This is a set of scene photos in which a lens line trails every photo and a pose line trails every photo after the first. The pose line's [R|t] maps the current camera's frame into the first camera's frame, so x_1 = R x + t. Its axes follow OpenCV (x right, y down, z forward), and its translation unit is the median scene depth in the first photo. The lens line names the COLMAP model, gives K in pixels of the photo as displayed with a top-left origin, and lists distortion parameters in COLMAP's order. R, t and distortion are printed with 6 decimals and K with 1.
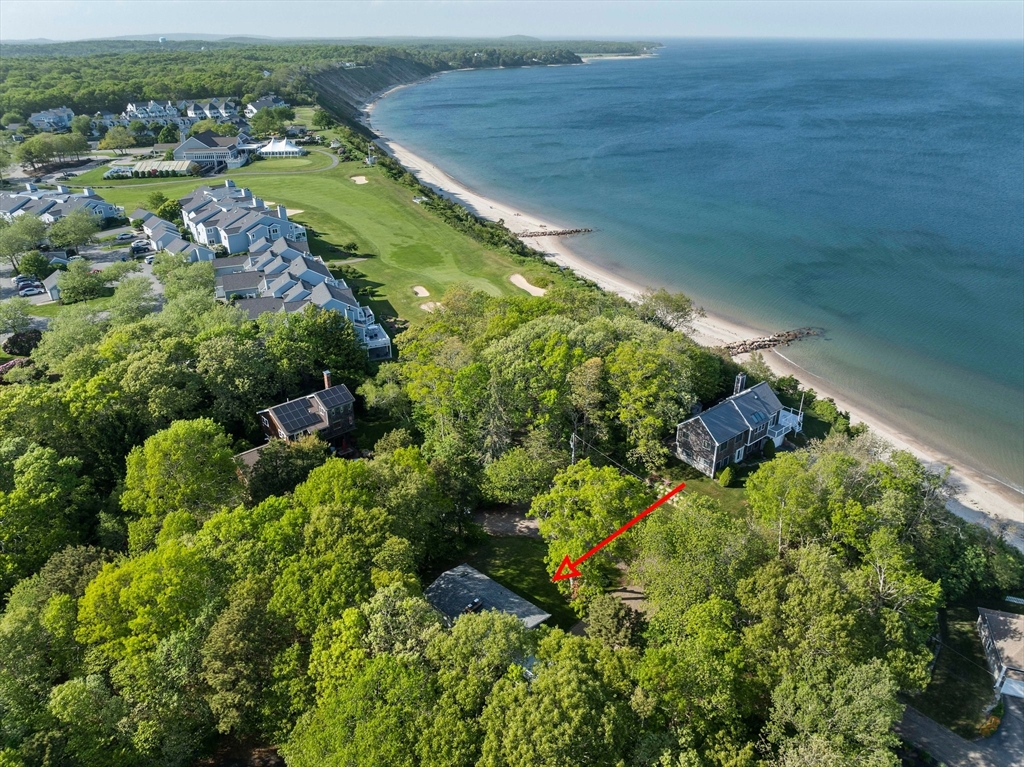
lens RADIAL K [[714.3, 0, 510.4], [0, 714.3, 386.0], [0, 0, 1]] dist [-0.003848, -0.001152]
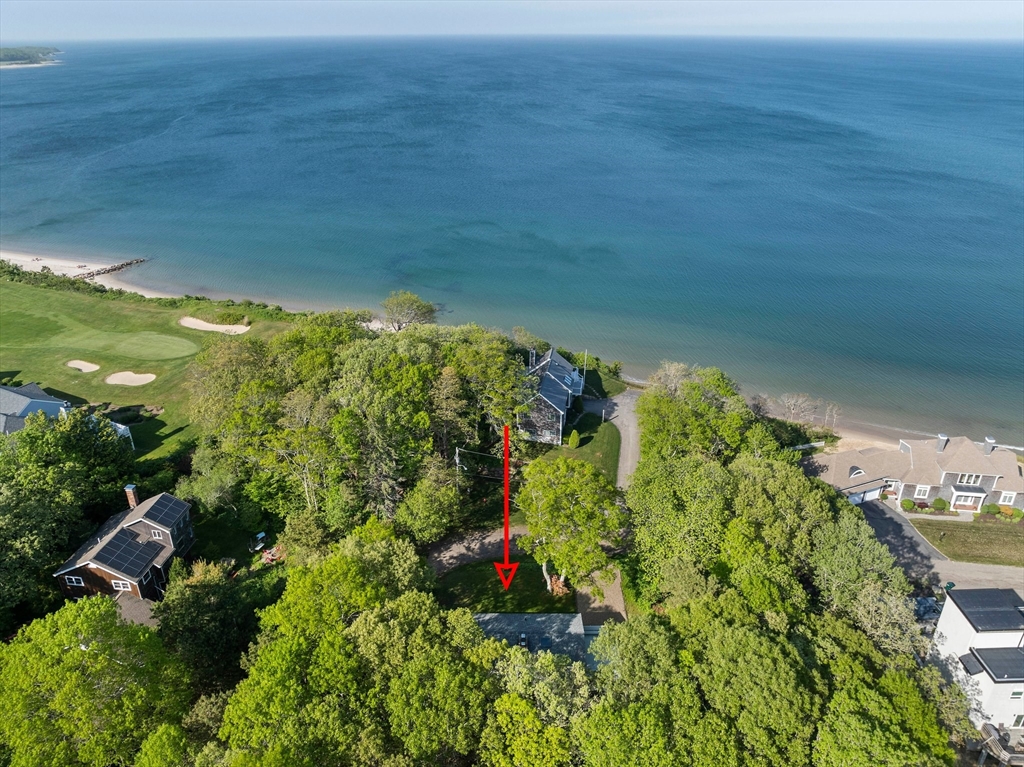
lens RADIAL K [[714.3, 0, 511.0], [0, 714.3, 381.0], [0, 0, 1]] dist [-0.003848, -0.001152]
pose [[0.781355, -0.288306, 0.553501, -0.349948], [0.292972, 0.952548, 0.082583, -0.074962], [-0.551046, 0.097633, 0.828744, 0.140460]]
